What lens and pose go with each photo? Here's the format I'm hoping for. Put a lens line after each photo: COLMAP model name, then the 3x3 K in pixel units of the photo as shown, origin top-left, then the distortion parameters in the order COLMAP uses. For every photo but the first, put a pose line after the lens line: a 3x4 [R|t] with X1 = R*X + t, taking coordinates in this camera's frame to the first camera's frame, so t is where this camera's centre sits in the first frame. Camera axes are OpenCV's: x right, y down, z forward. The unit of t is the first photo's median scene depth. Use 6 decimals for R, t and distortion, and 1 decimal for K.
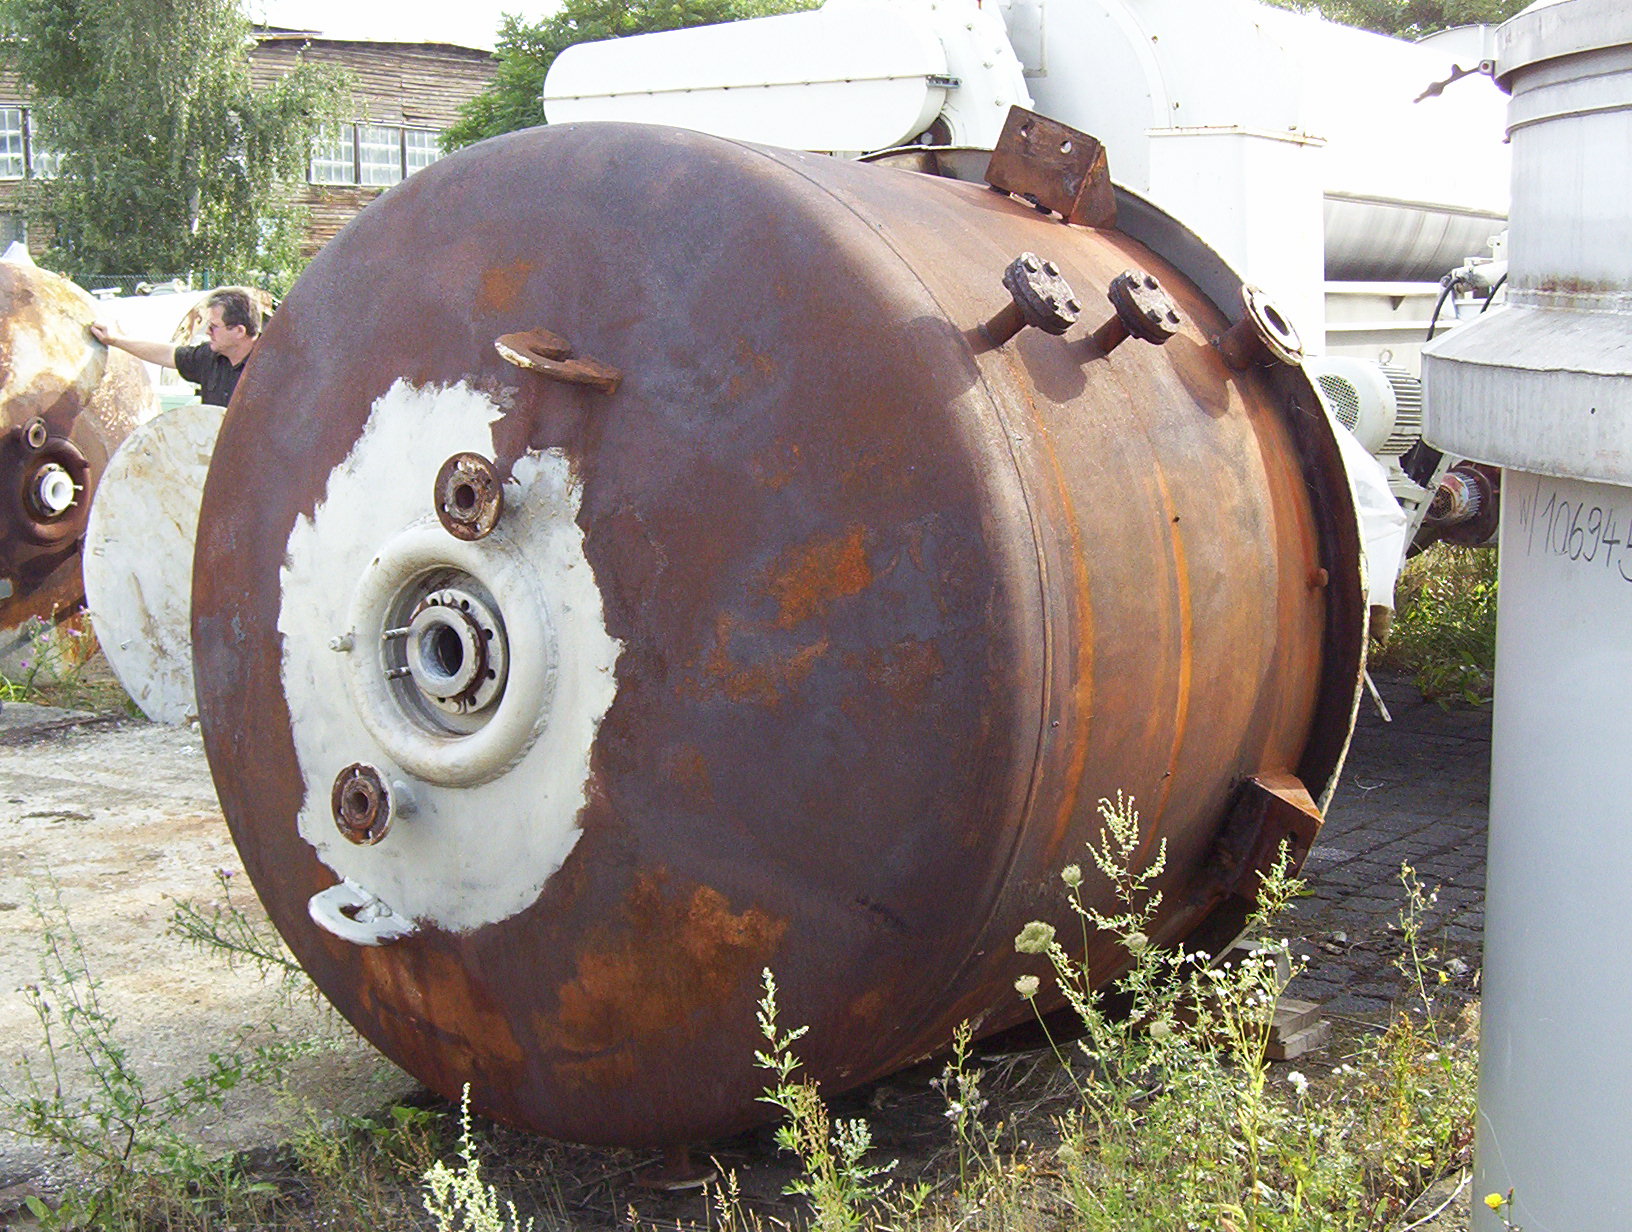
lens RADIAL K [[2471.0, 0, 817.4], [0, 2471.0, 611.4], [0, 0, 1]] dist [-0.008230, 0.000000]
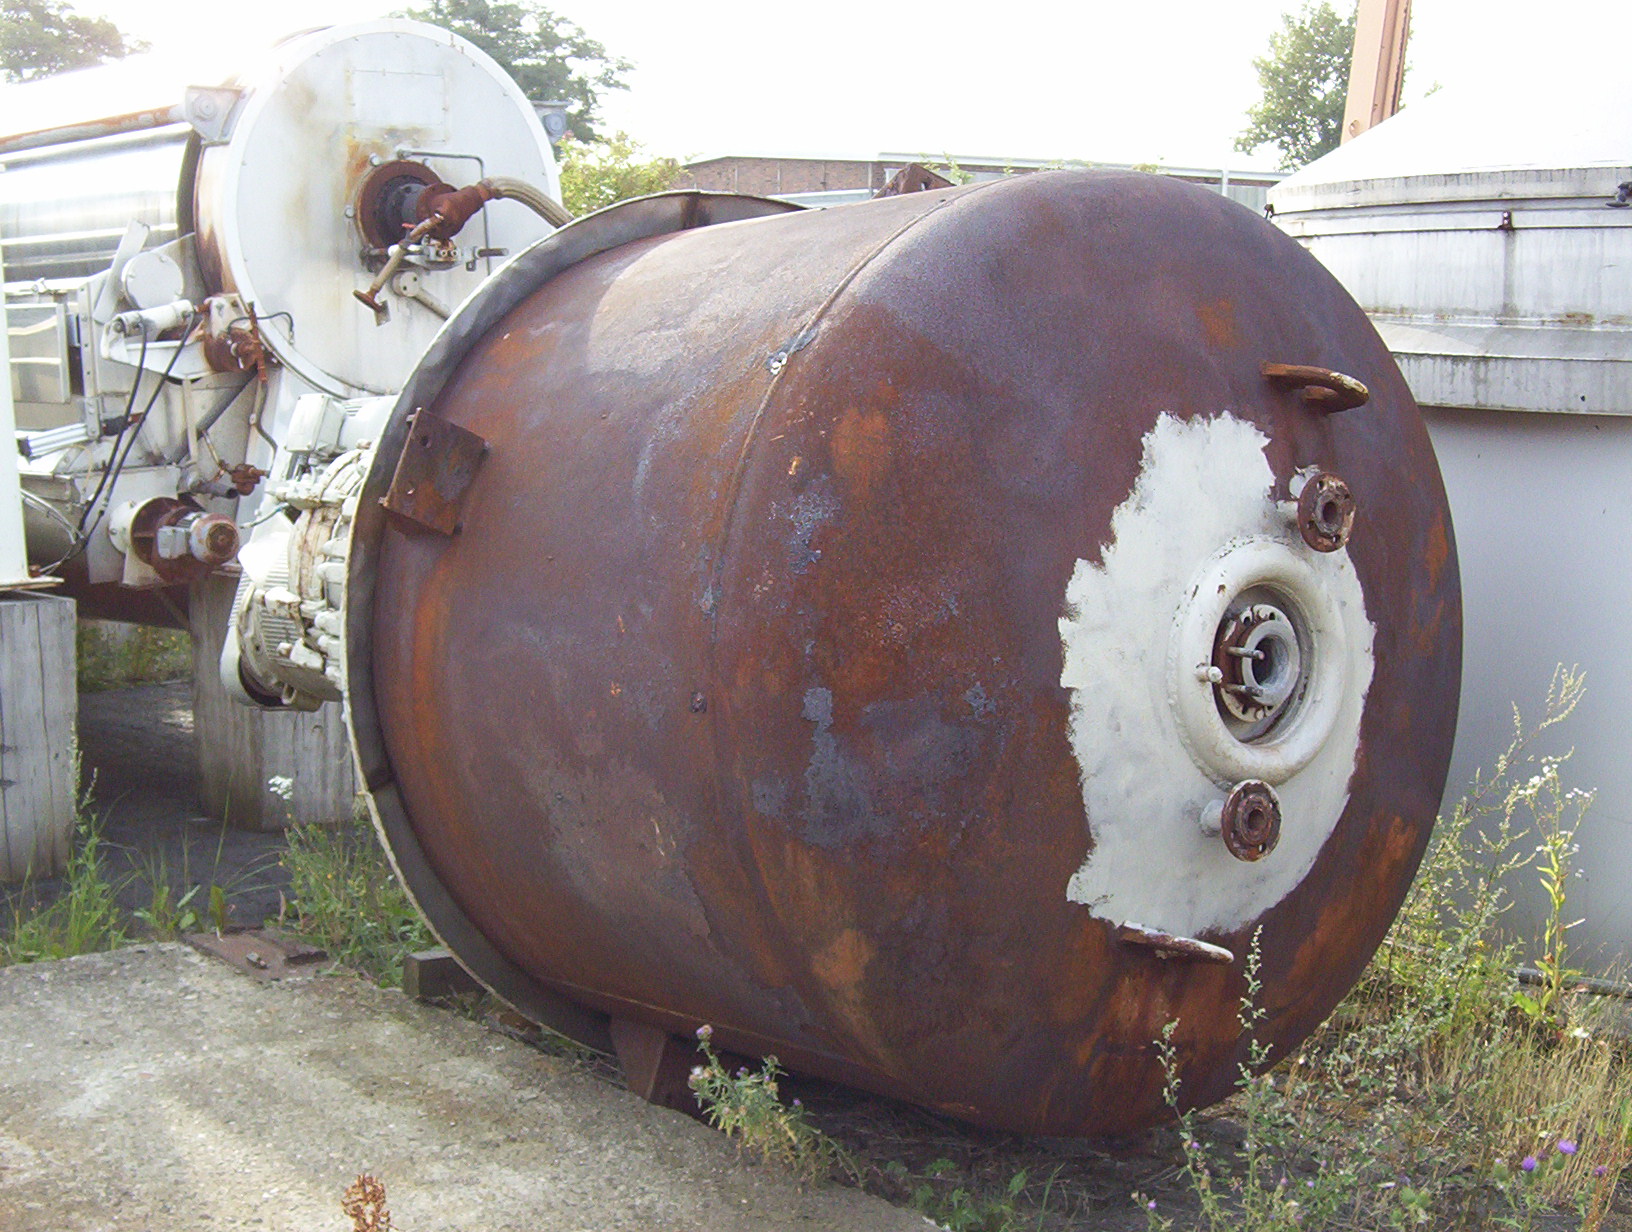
lens RADIAL K [[2471.0, 0, 817.3], [0, 2471.0, 621.3], [0, 0, 1]] dist [-0.008230, 0.000000]
pose [[0.291321, -0.111397, 0.950117, -1.207552], [0.127131, 0.988895, 0.076964, -0.107472], [-0.948140, 0.098369, 0.302249, 0.847862]]
